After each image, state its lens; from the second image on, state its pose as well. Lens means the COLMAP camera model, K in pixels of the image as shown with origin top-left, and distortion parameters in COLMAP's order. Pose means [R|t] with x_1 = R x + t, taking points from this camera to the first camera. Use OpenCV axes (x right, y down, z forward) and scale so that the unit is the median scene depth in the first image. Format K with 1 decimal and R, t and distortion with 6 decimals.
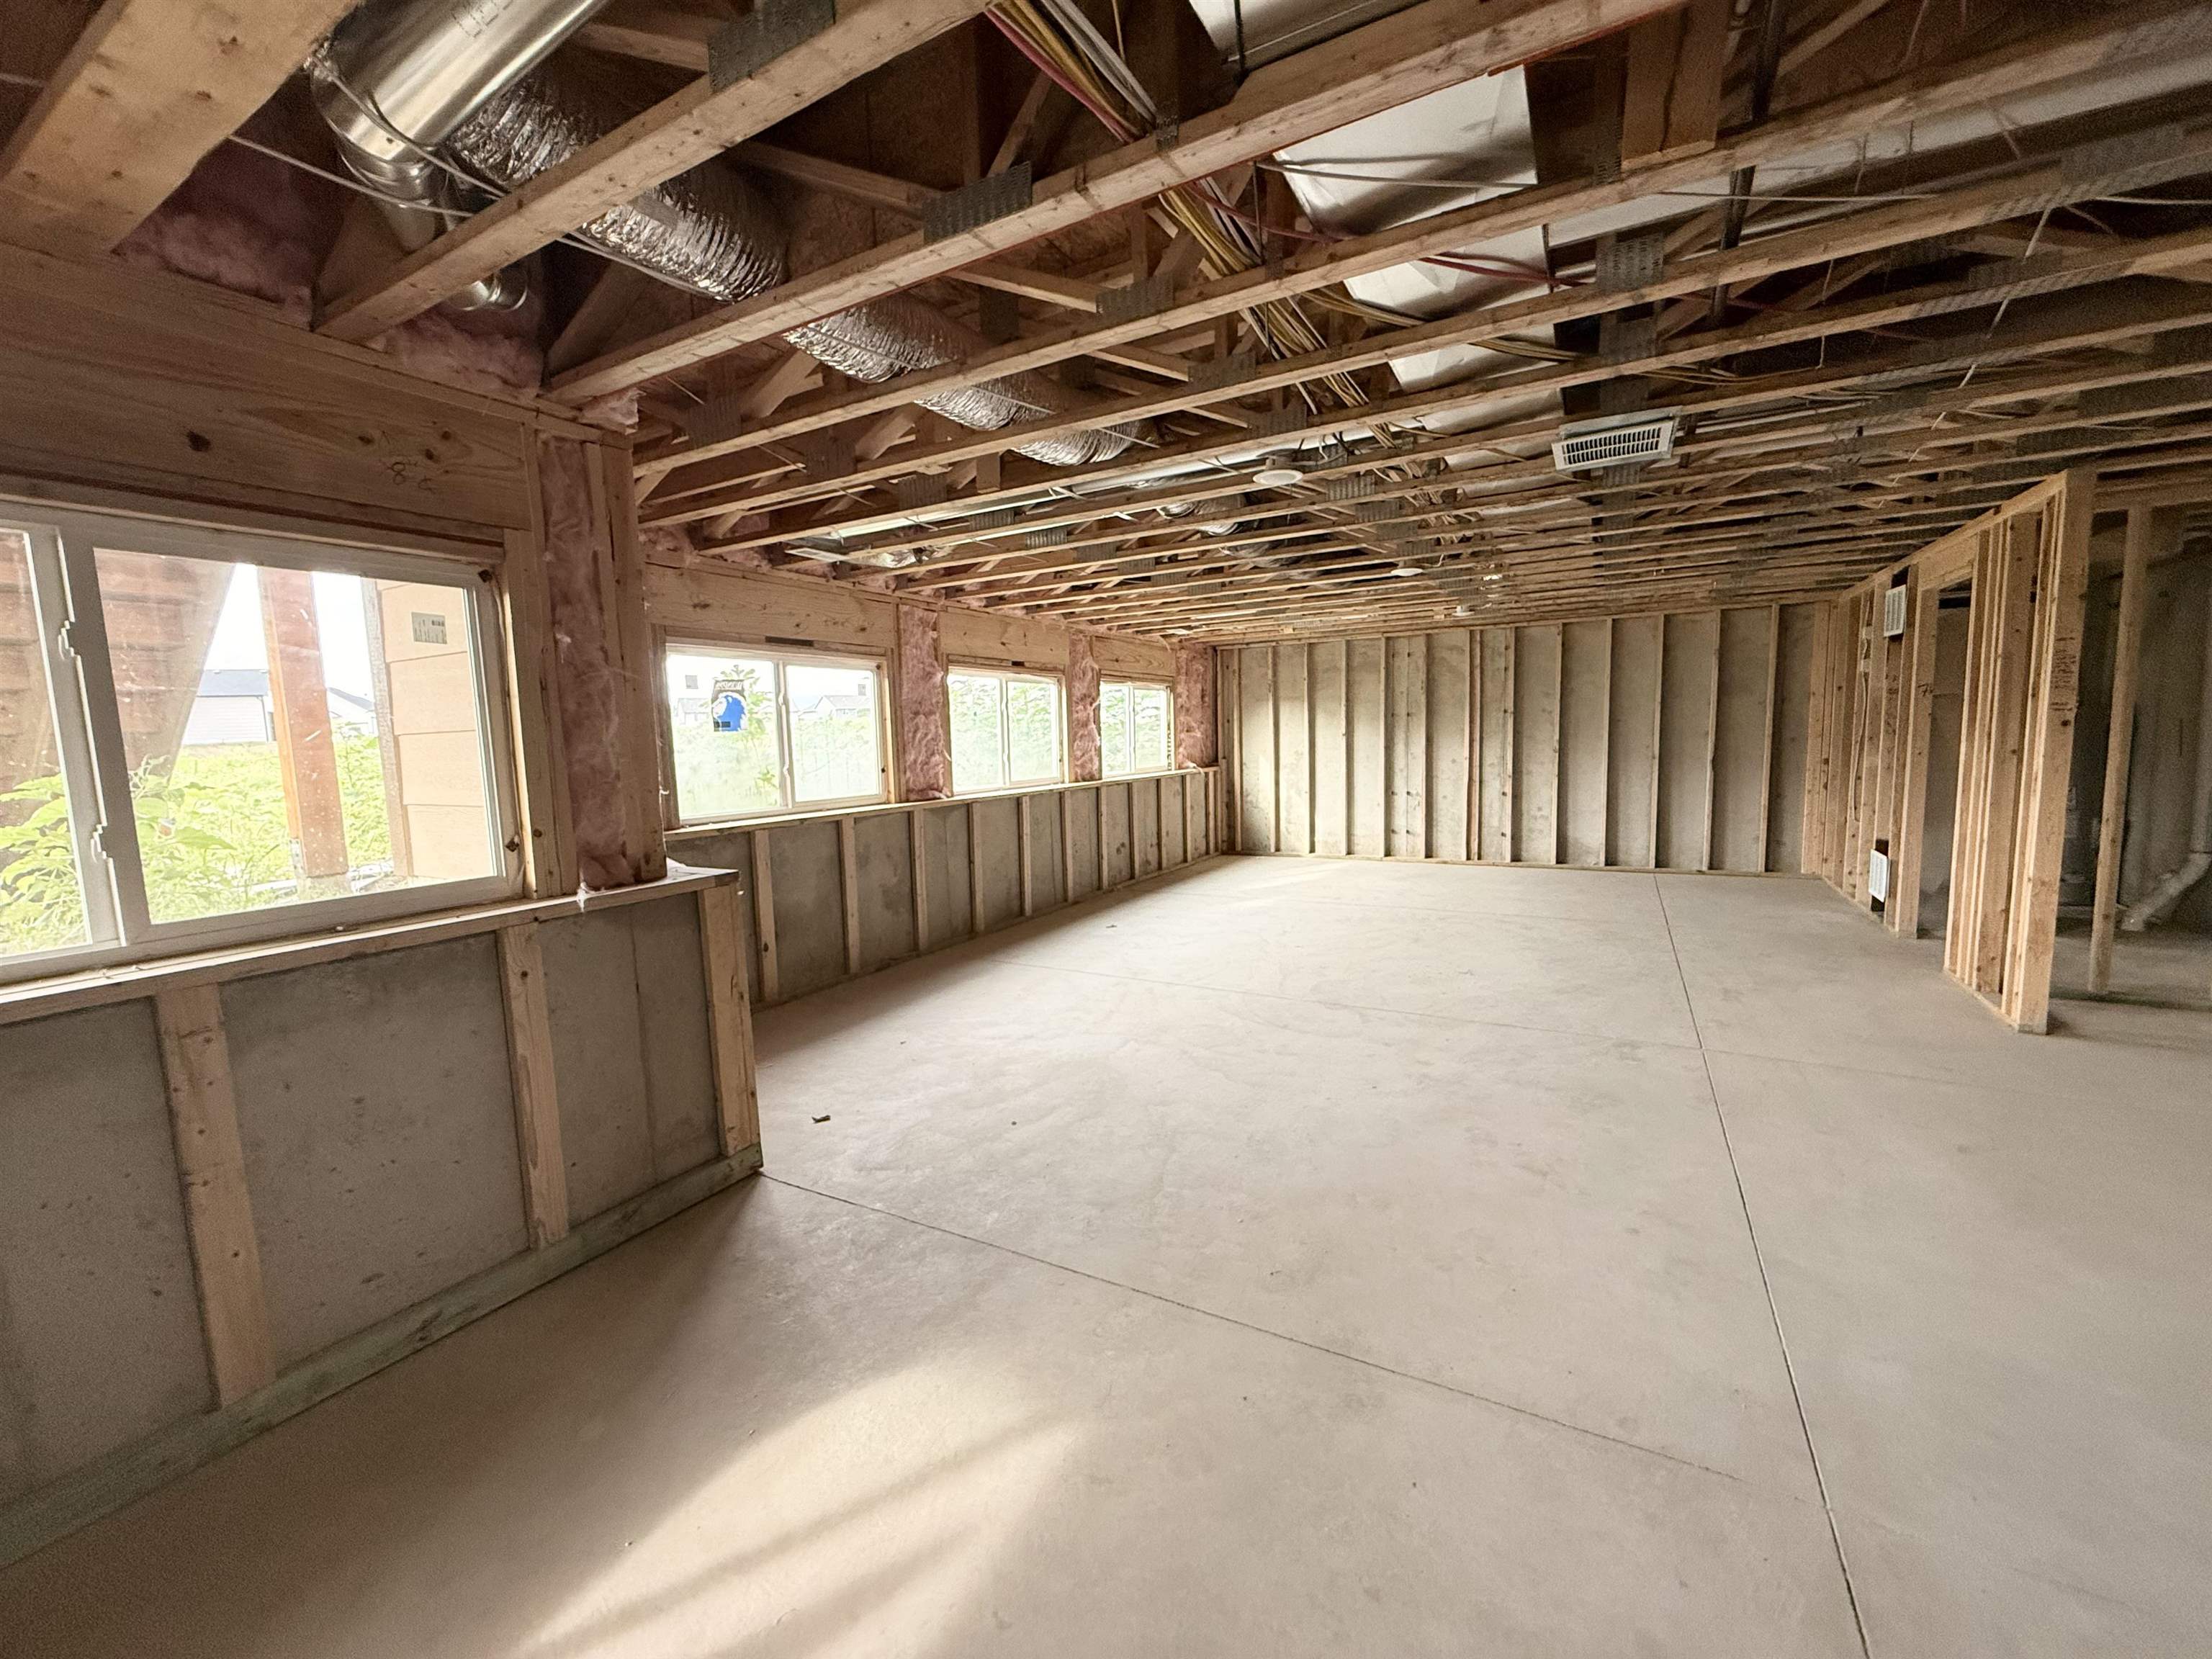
lens RADIAL K [[884.9, 0, 1102.1], [0, 884.9, 830.2], [0, 0, 1]] dist [-0.002894, 0.000293]
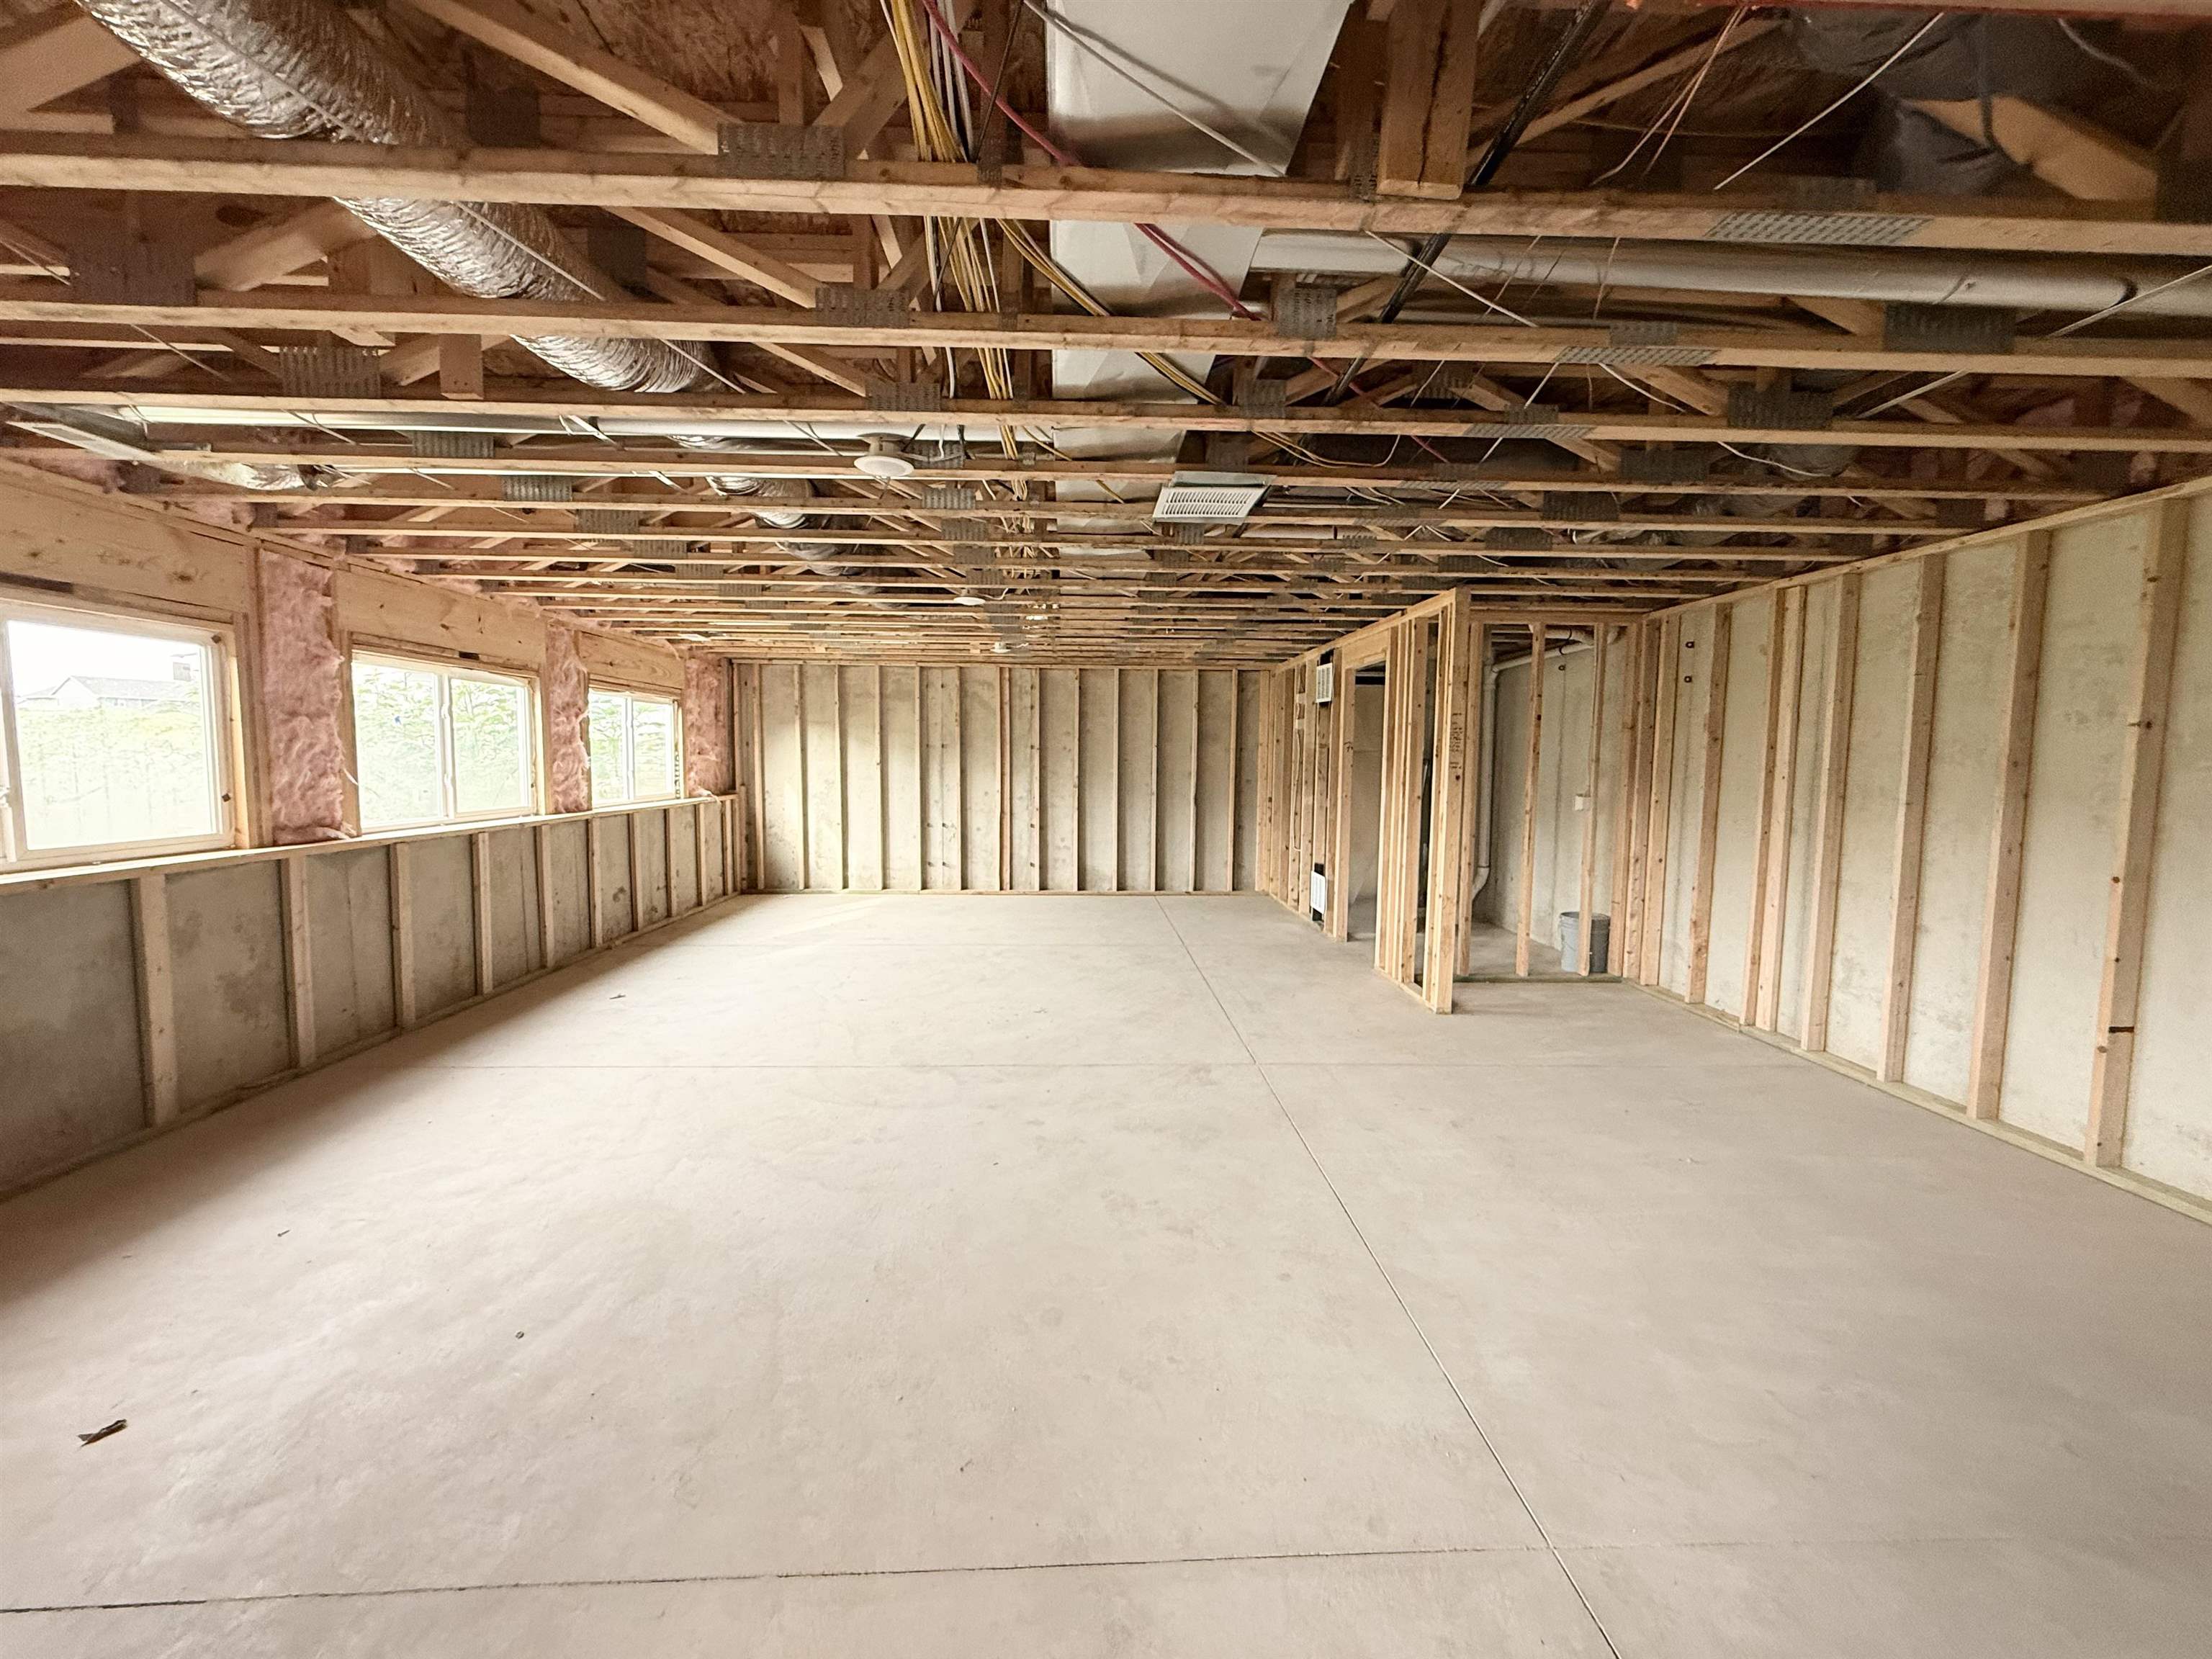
lens RADIAL K [[884.9, 0, 1108.6], [0, 884.9, 829.7], [0, 0, 1]] dist [-0.002894, 0.000293]
pose [[0.846434, -0.005264, 0.532468, -0.061683], [0.021370, 0.999481, -0.024090, -0.020543], [-0.532065, 0.031770, 0.846107, 0.149479]]
